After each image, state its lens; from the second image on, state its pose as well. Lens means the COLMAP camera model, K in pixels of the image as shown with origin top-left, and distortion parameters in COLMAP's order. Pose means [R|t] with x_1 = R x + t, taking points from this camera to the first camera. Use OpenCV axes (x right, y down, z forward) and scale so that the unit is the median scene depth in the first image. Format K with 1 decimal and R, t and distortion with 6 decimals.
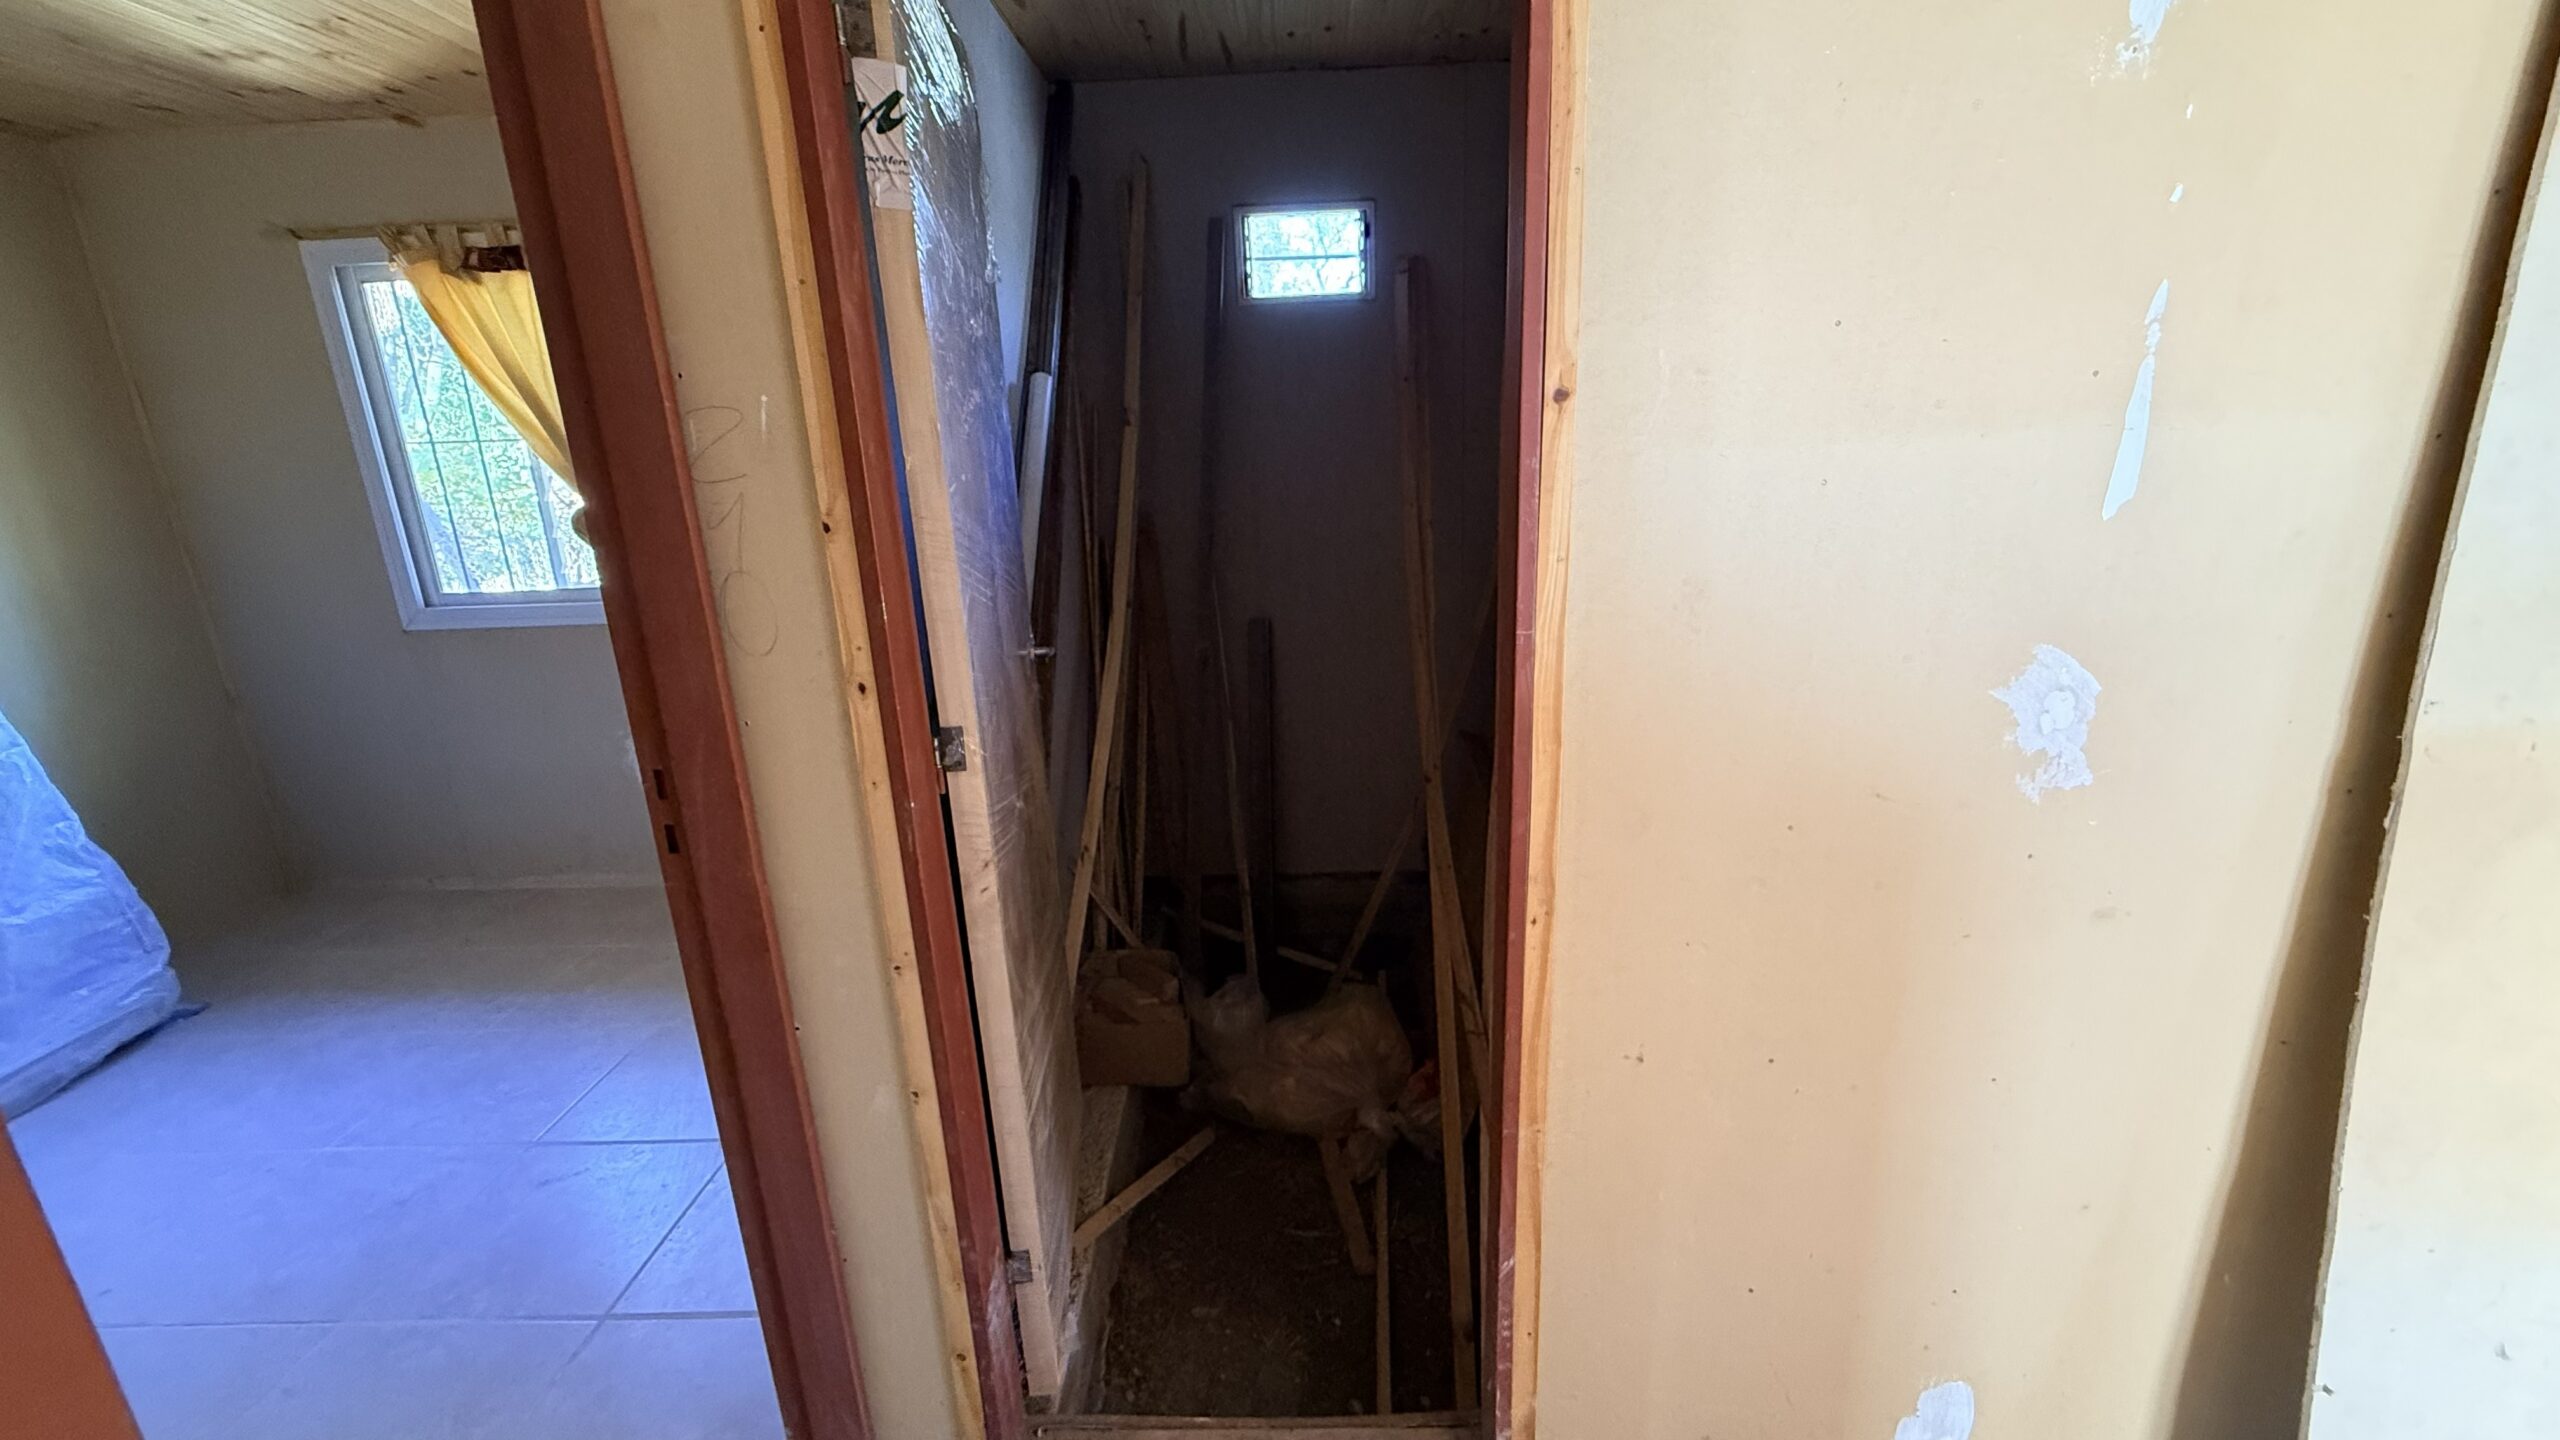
lens RADIAL K [[1022.3, 0, 1335.1], [0, 1022.3, 762.9], [0, 0, 1]] dist [-0.004294, -0.000471]
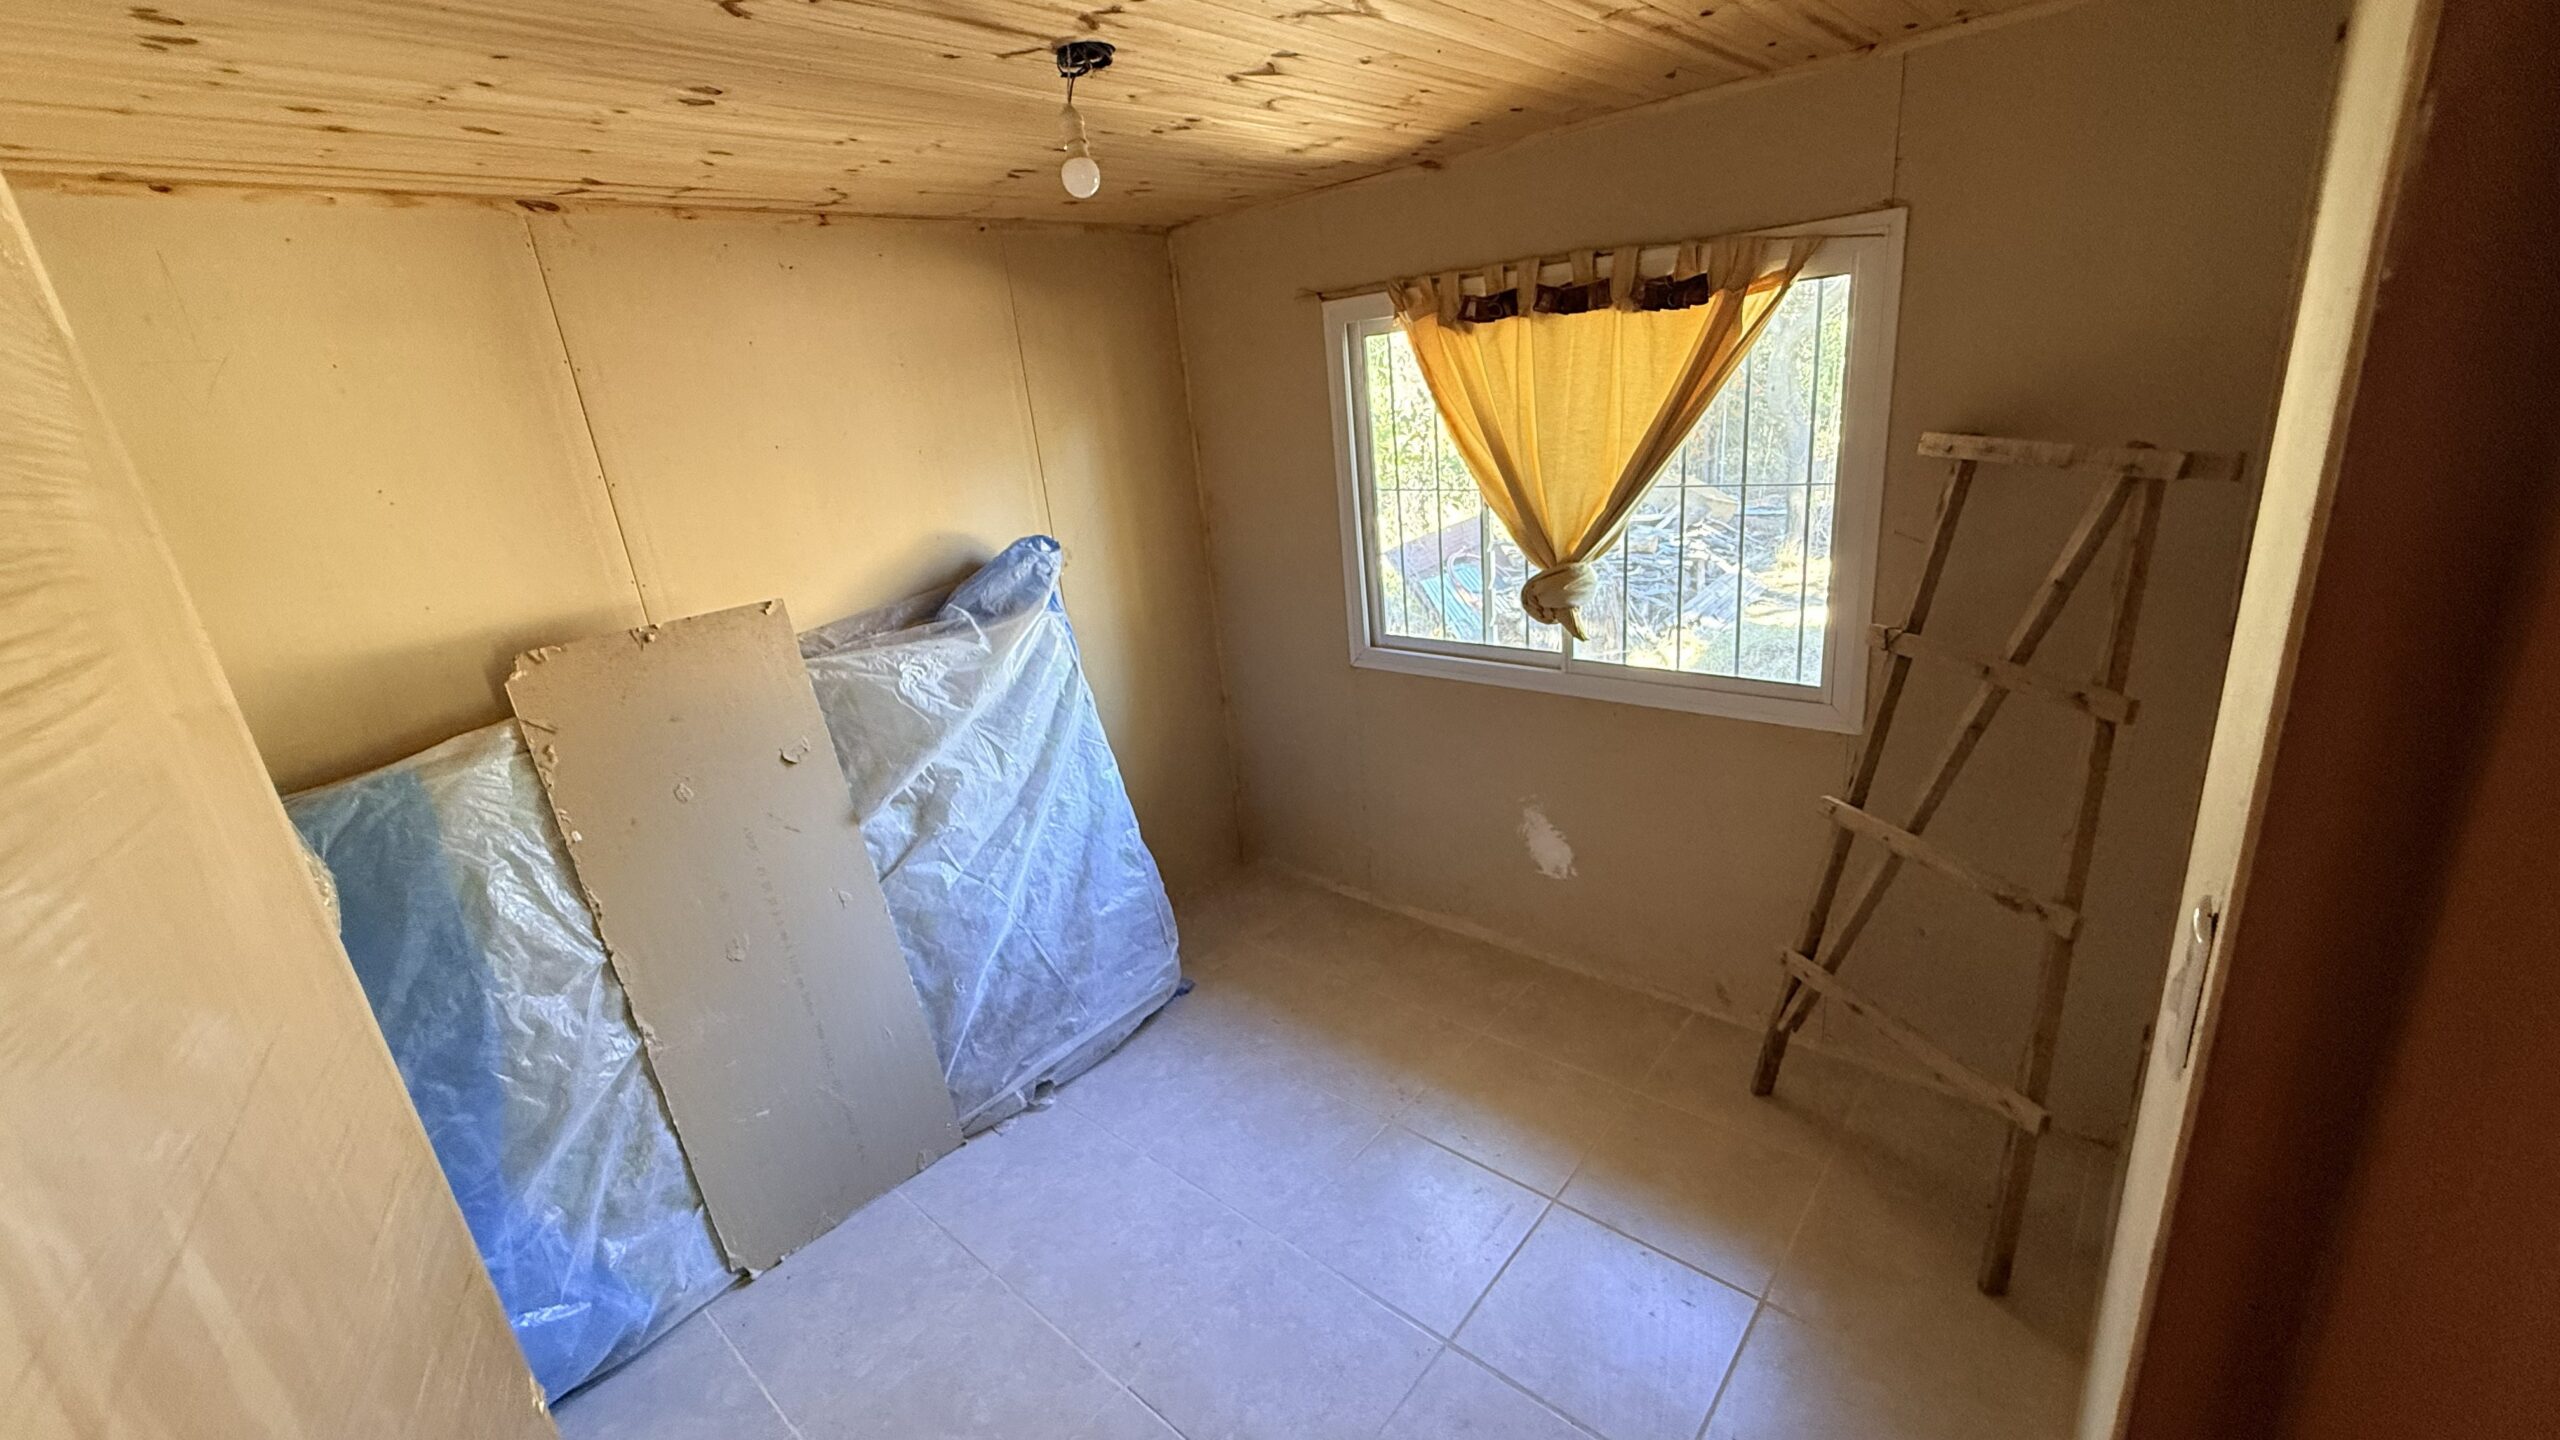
lens RADIAL K [[1022.3, 0, 1298.1], [0, 1022.3, 716.9], [0, 0, 1]] dist [-0.004294, -0.000471]
pose [[0.761159, 0.167418, -0.626585, -0.320390], [-0.108509, 0.985364, 0.131466, -0.233852], [0.639424, -0.032076, 0.768185, 0.172245]]
